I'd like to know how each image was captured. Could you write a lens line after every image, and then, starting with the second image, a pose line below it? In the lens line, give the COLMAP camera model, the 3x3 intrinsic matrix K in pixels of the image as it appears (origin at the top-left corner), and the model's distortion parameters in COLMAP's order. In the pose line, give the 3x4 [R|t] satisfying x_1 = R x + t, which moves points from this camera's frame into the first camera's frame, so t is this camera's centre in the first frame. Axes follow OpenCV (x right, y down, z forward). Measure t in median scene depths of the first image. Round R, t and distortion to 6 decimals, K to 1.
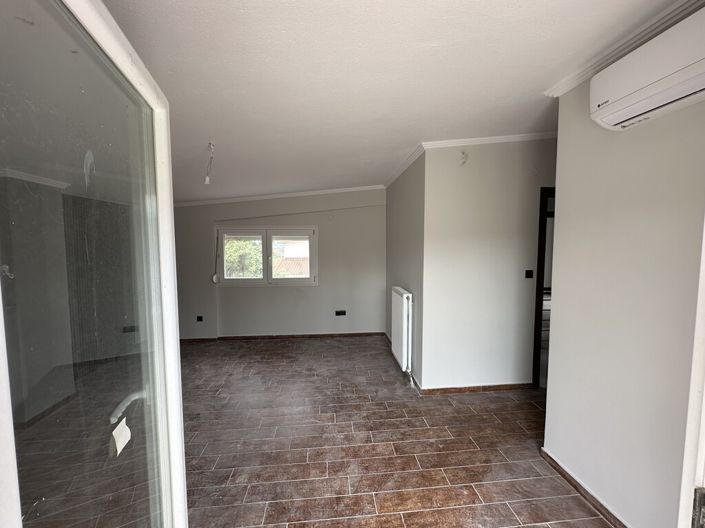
lens RADIAL K [[281.7, 0, 352.5], [0, 281.7, 264.0], [0, 0, 1]] dist [-0.000331, -0.000019]
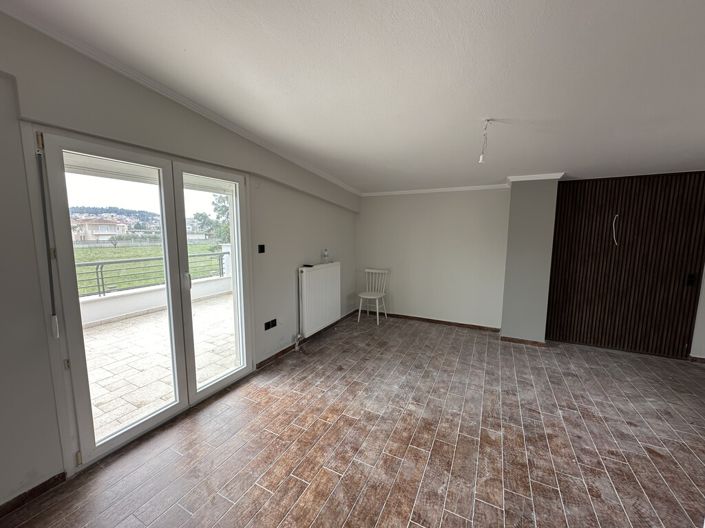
lens RADIAL K [[281.7, 0, 352.5], [0, 281.7, 264.0], [0, 0, 1]] dist [-0.000331, -0.000019]
pose [[-0.536412, 0.100386, -0.837965, 0.694601], [-0.062119, 0.985511, 0.157826, -0.050322], [0.841667, 0.136713, -0.522404, 1.255399]]
